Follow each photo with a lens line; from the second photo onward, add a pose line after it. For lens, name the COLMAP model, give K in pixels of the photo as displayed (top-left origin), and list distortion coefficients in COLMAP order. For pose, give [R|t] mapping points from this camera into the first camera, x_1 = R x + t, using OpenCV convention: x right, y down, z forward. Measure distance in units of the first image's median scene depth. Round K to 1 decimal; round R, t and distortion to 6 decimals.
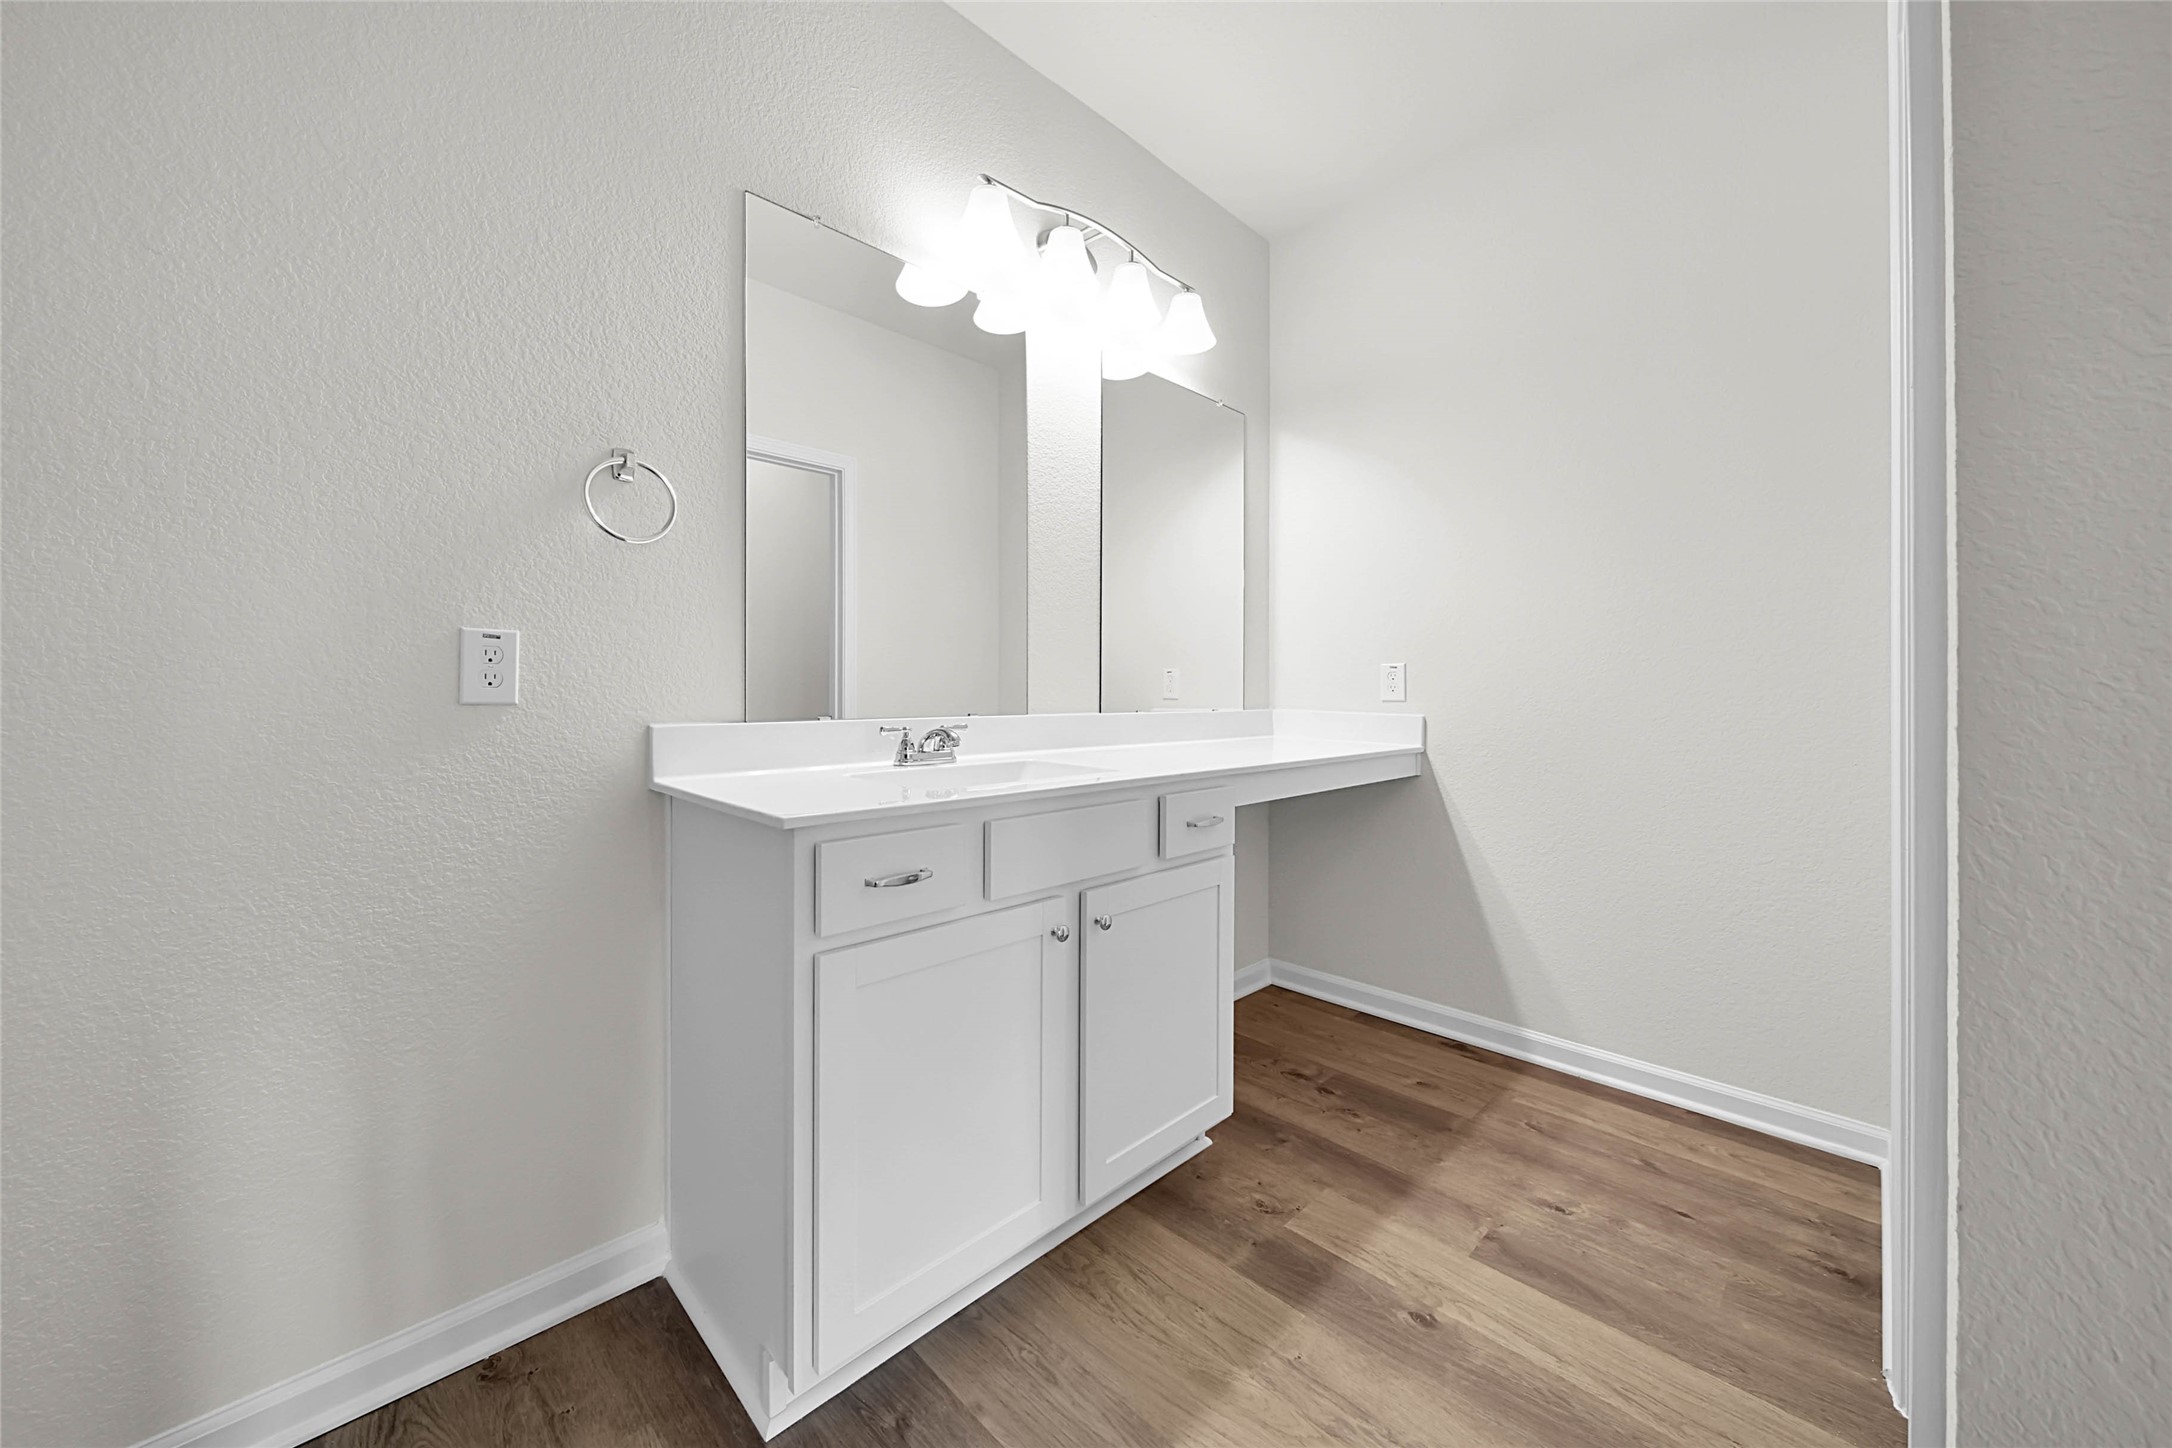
lens RADIAL K [[776.9, 0, 1075.5], [0, 776.9, 708.8], [0, 0, 1]] dist [-0.000760, 0.000025]
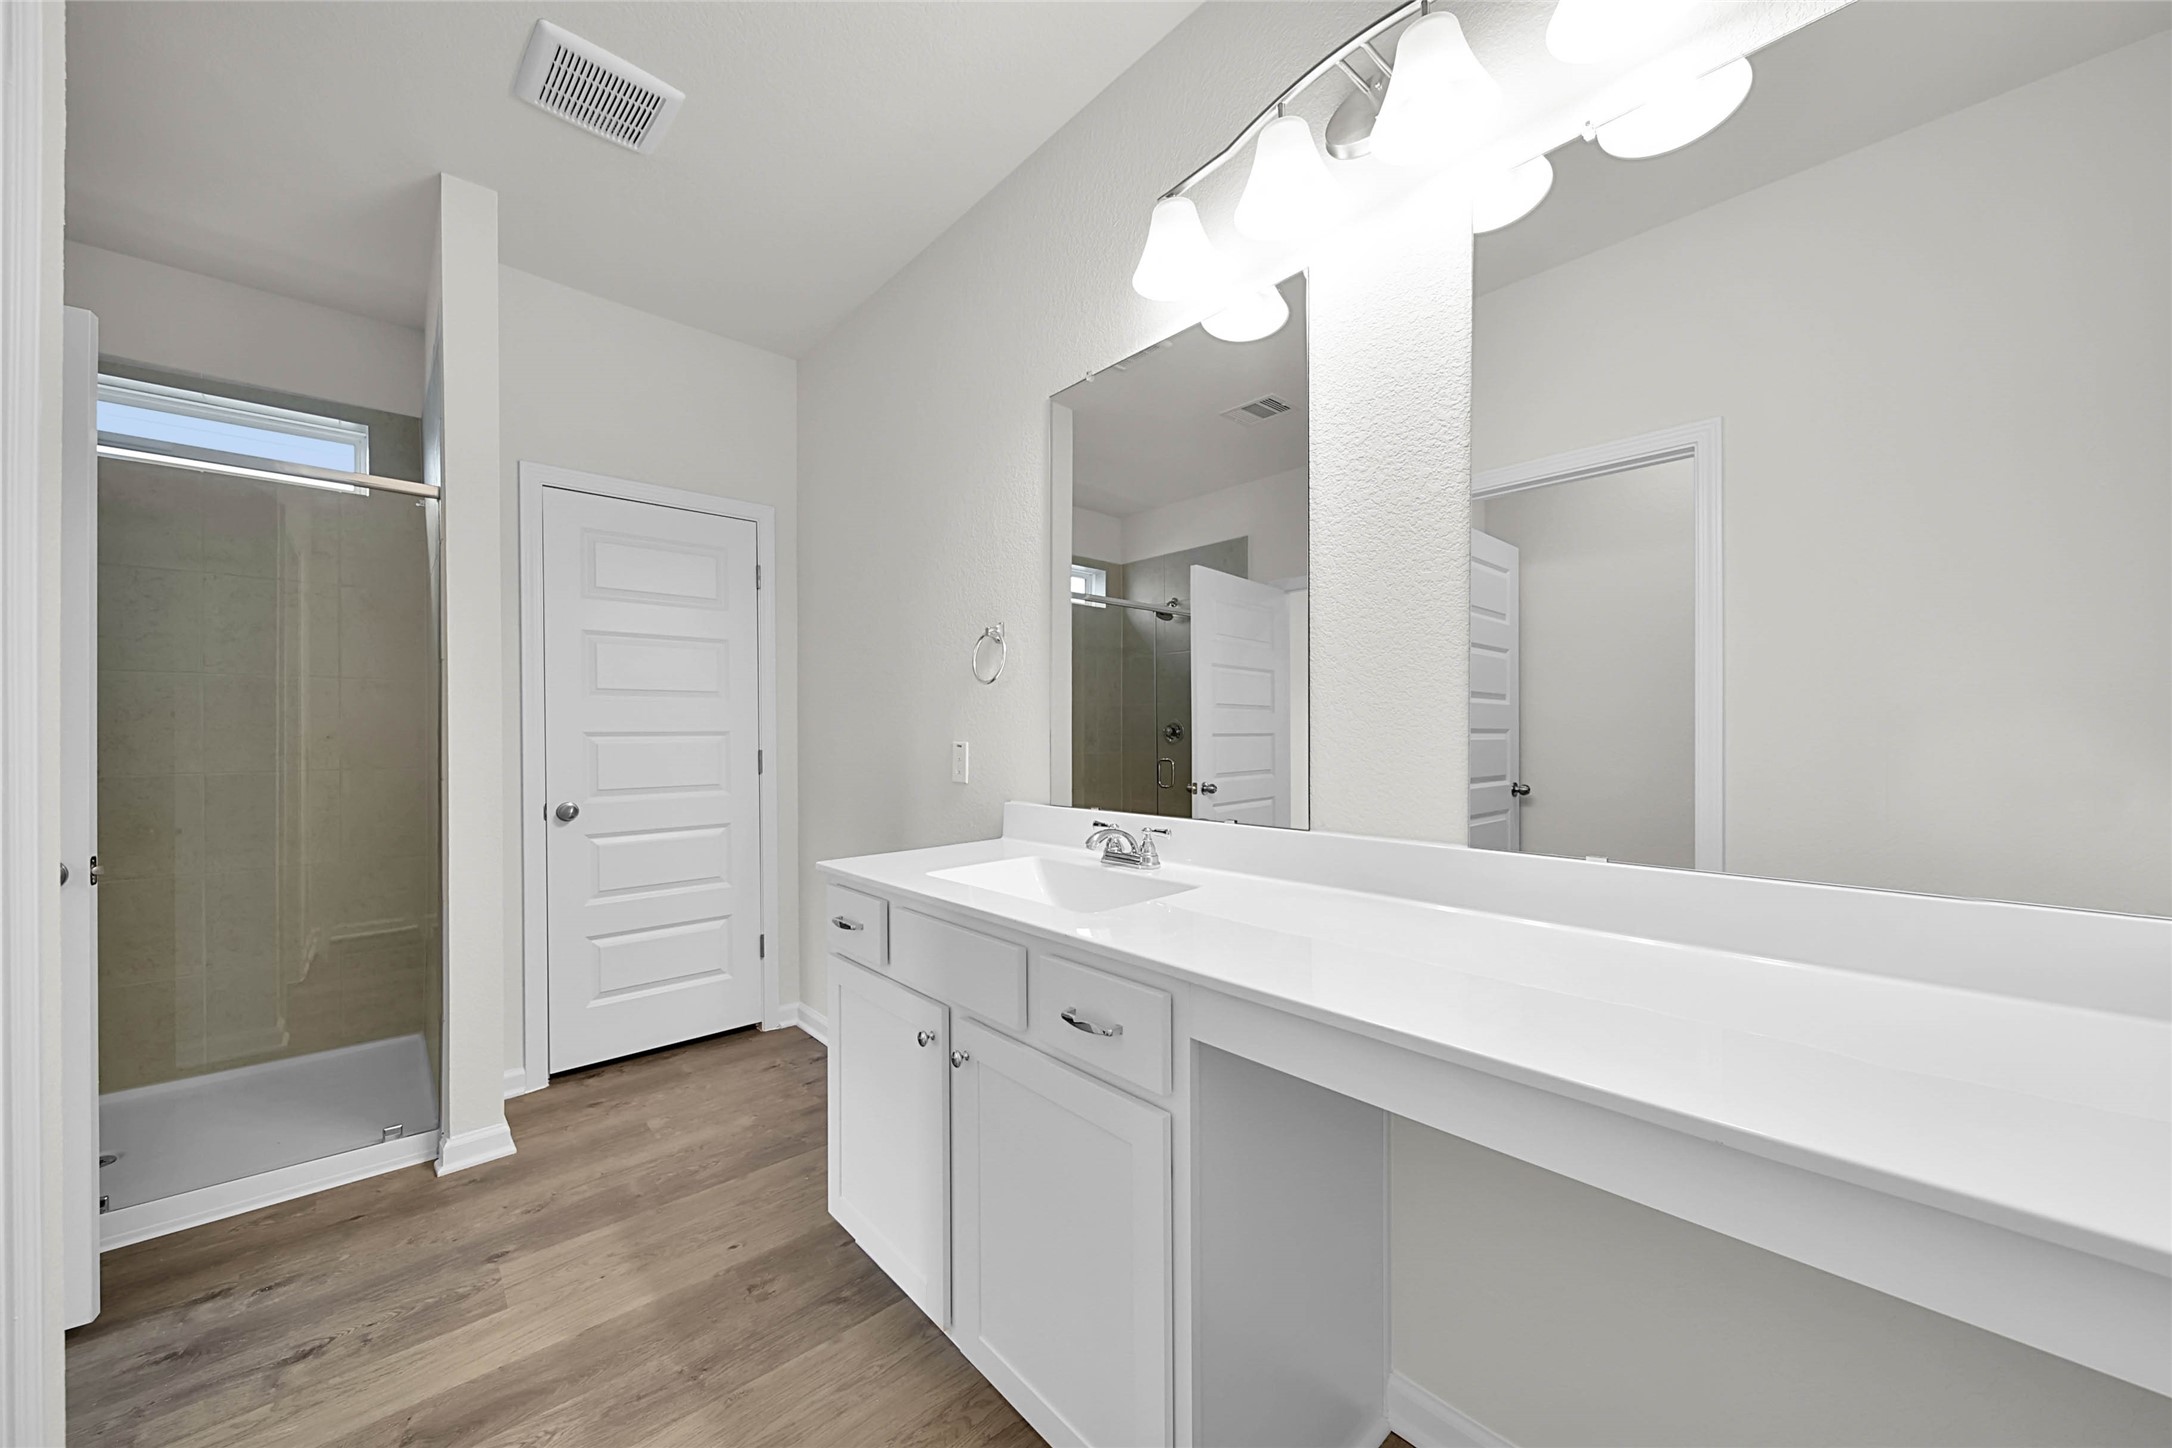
lens RADIAL K [[776.9, 0, 1075.5], [0, 776.9, 708.8], [0, 0, 1]] dist [-0.000760, 0.000025]
pose [[-0.033875, -0.027699, -0.999042, 1.071027], [-0.014575, 0.999523, -0.027218, -0.132923], [0.999320, 0.013639, -0.034263, 1.265493]]
